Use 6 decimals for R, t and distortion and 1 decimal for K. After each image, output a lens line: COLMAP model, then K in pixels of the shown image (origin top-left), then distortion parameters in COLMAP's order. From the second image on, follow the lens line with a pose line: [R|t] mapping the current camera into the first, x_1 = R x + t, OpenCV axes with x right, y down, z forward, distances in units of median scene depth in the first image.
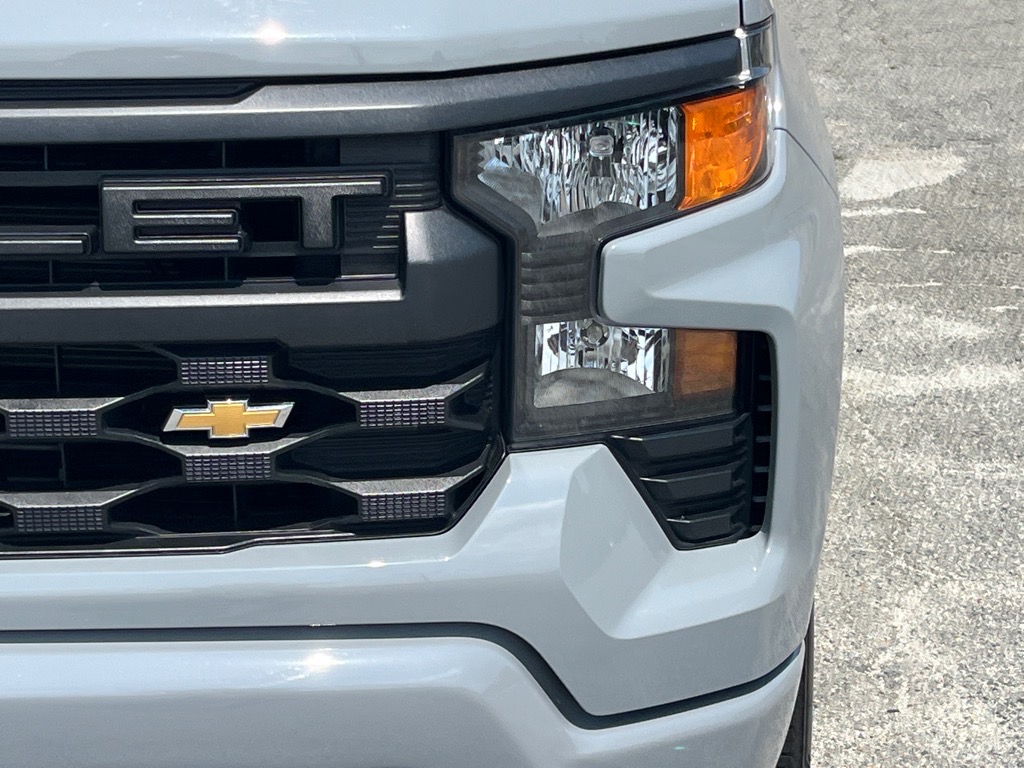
lens RADIAL K [[2241.4, 0, 510.8], [0, 2241.4, 354.6], [0, 0, 1]] dist [0.181390, -0.163083]
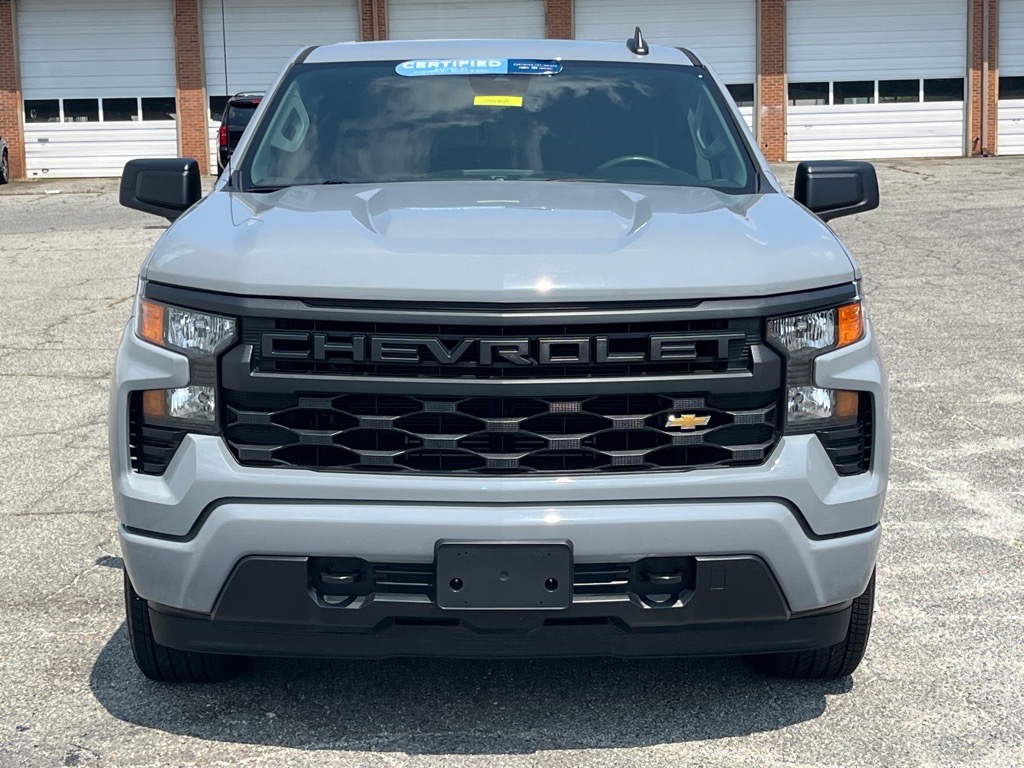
lens RADIAL K [[1742.0, 0, 512.0], [0, 1742.0, 384.0], [0, 0, 1]] dist [0.168206, 0.026850]
pose [[0.997792, -0.022239, 0.062578, -0.463260], [0.029050, 0.993494, -0.110121, 0.207122], [-0.059722, 0.111696, 0.991946, -1.091761]]
